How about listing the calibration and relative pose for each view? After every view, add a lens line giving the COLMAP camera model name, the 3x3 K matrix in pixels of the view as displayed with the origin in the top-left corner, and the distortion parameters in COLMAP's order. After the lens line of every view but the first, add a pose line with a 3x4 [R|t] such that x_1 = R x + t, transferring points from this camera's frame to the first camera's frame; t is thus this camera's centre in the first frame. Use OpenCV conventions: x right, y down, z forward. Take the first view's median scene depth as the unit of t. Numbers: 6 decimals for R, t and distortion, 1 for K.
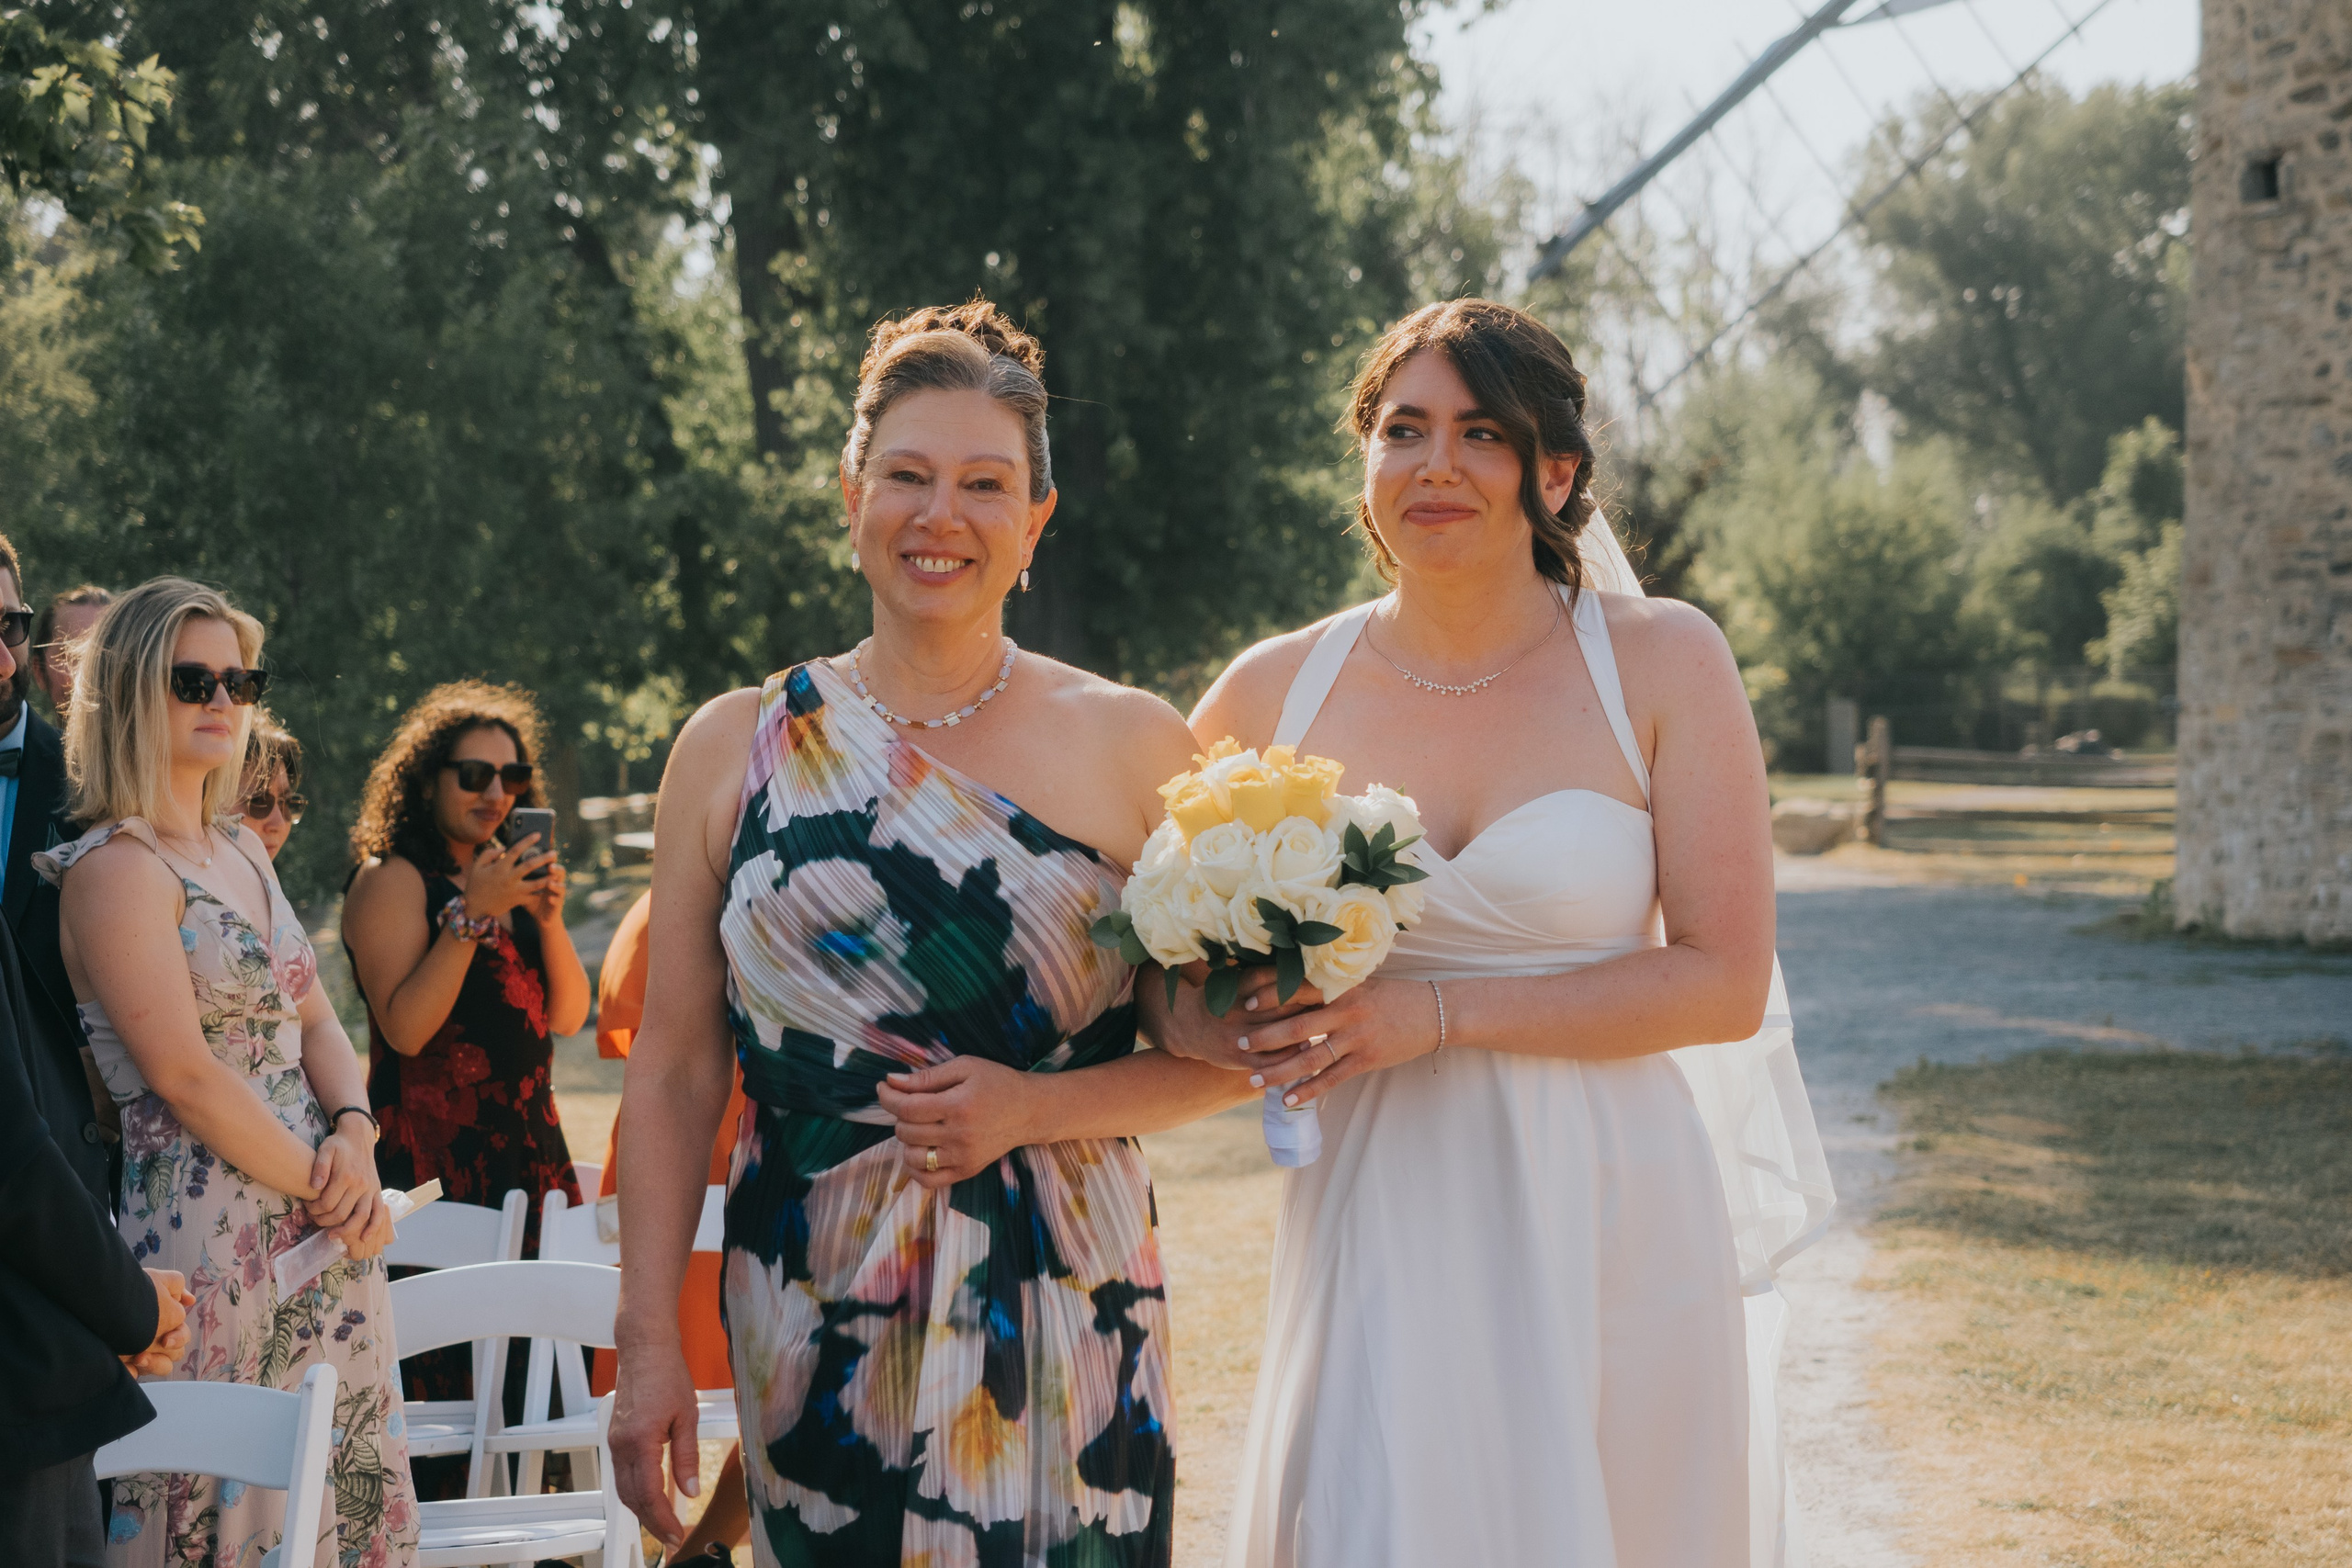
lens RADIAL K [[5053.5, 0, 1176.0], [0, 5053.5, 784.0], [0, 0, 1]] dist [0.141543, -0.058764]
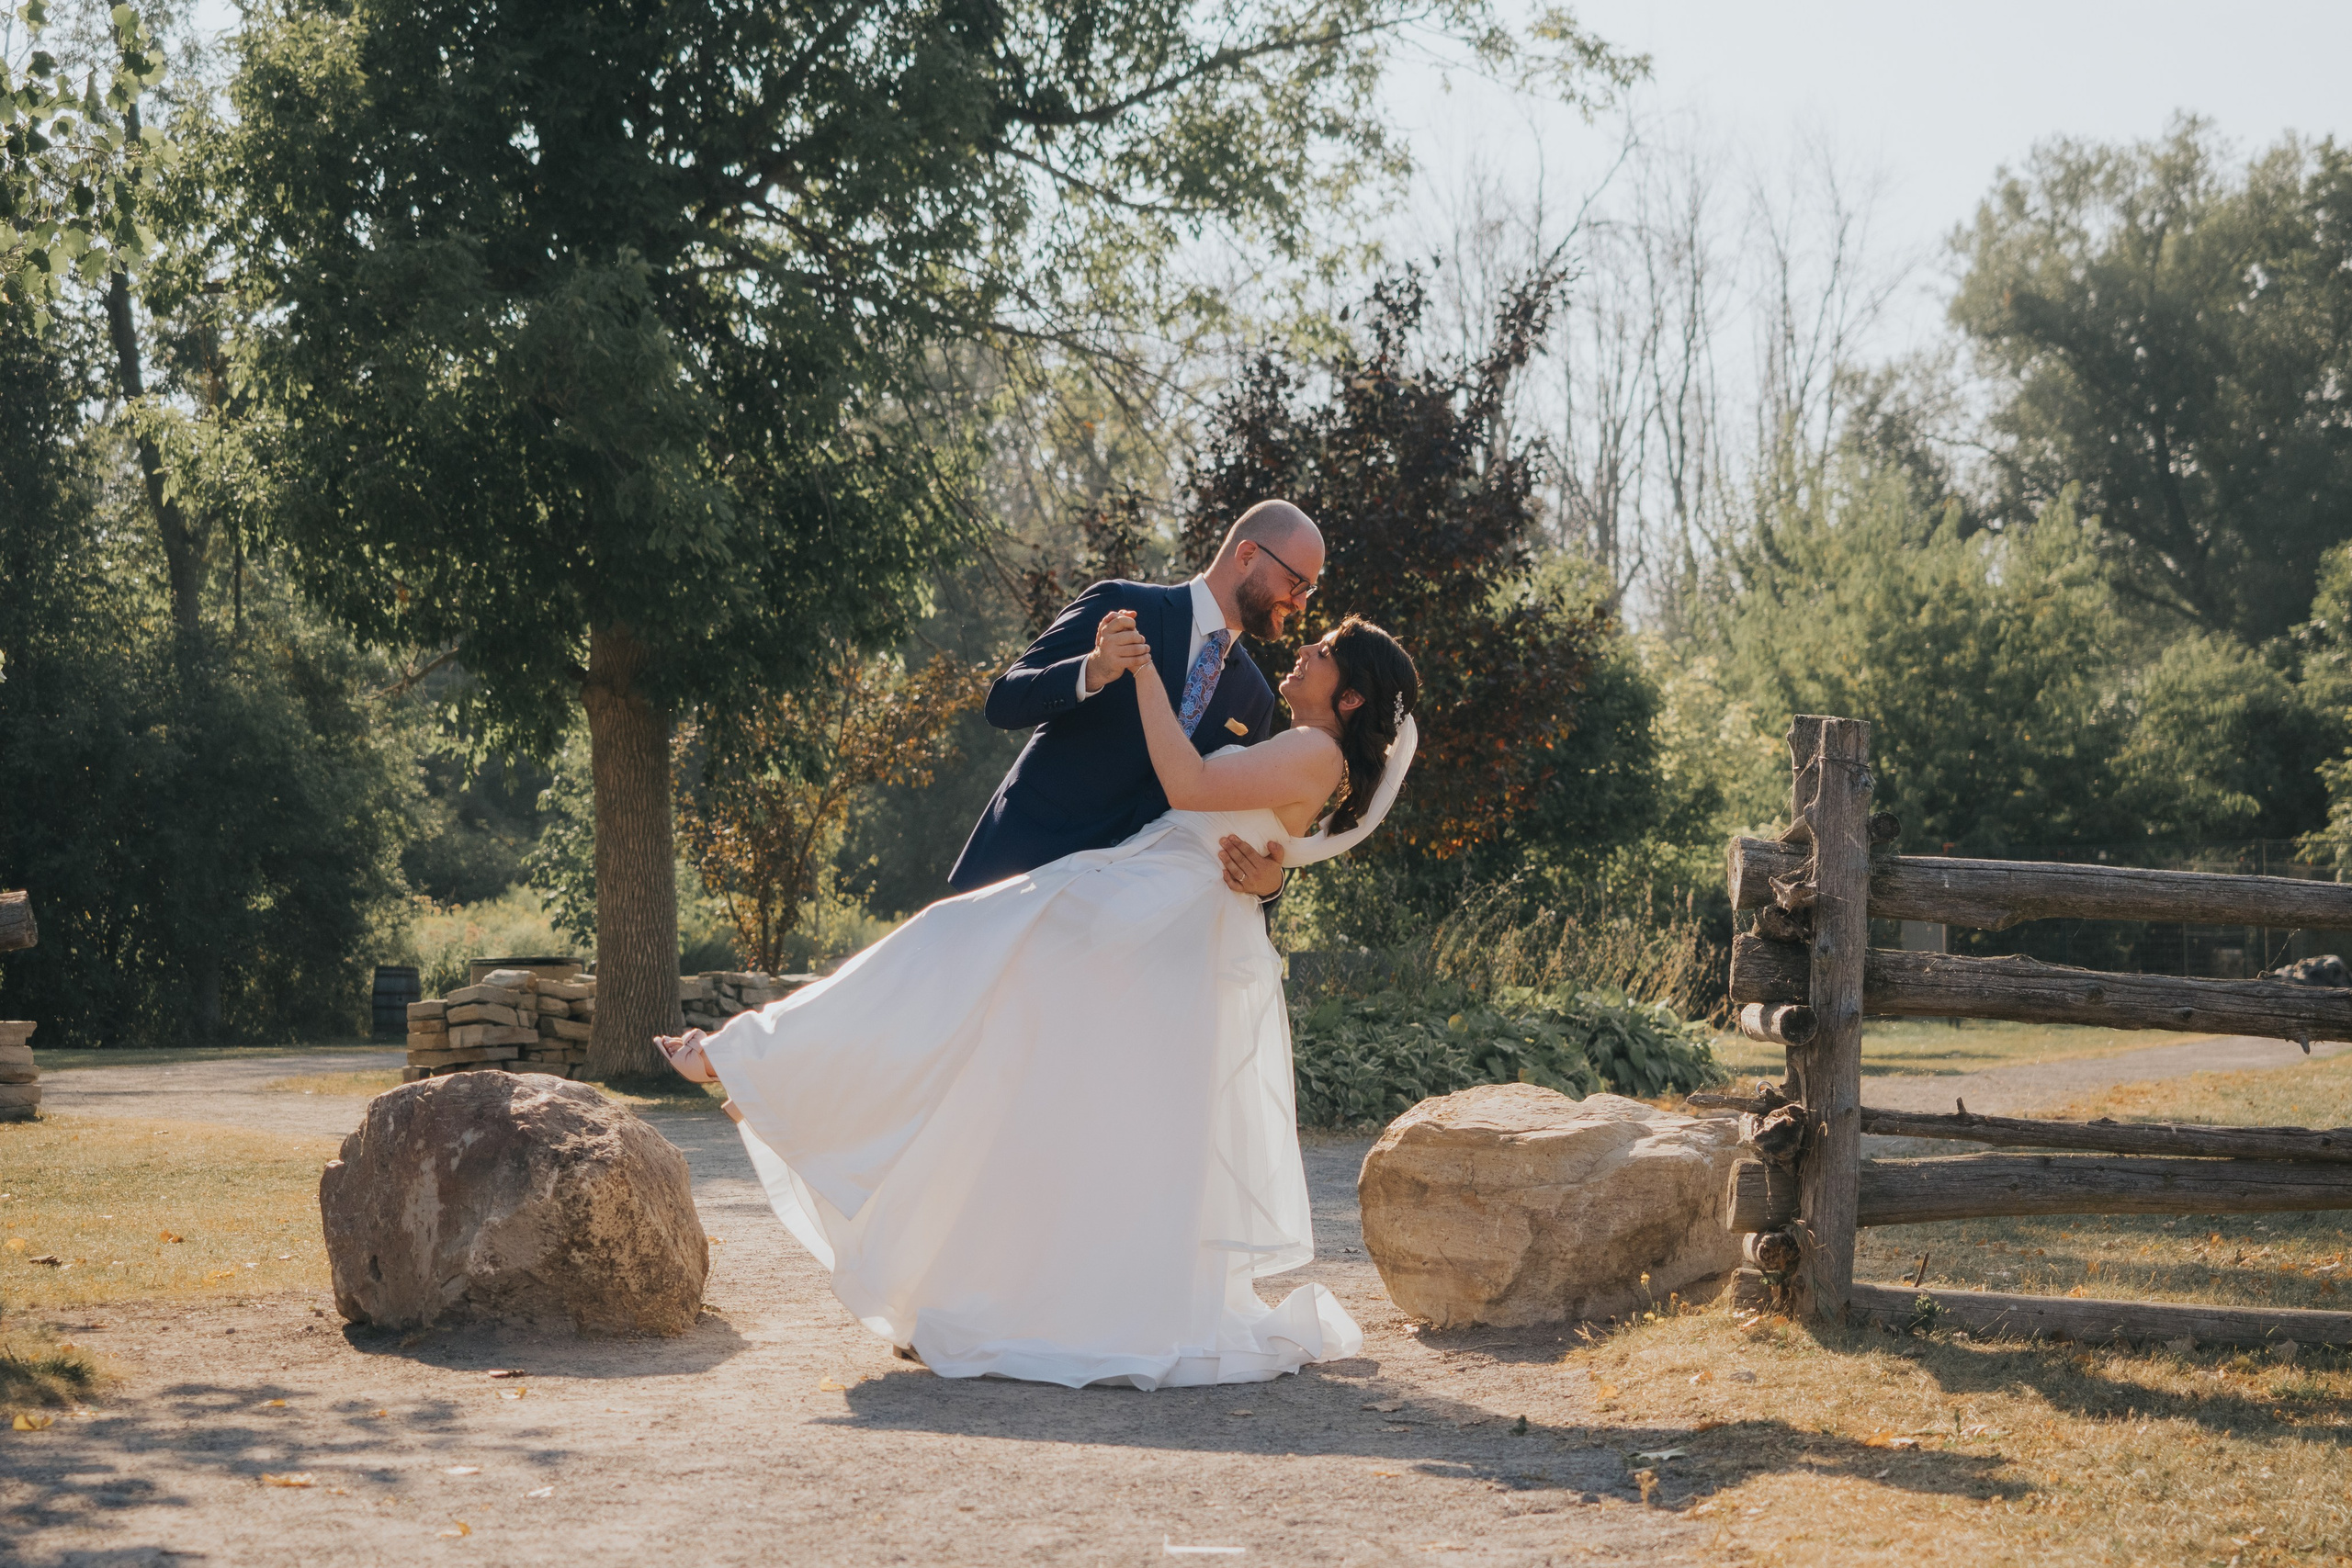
lens RADIAL K [[5053.5, 0, 1176.0], [0, 5053.5, 784.0], [0, 0, 1]] dist [0.141543, -0.058764]
pose [[0.999524, -0.013219, -0.027878, 0.042616], [0.011741, 0.998551, -0.052513, 0.000426], [0.028531, 0.052161, 0.998231, 0.283234]]
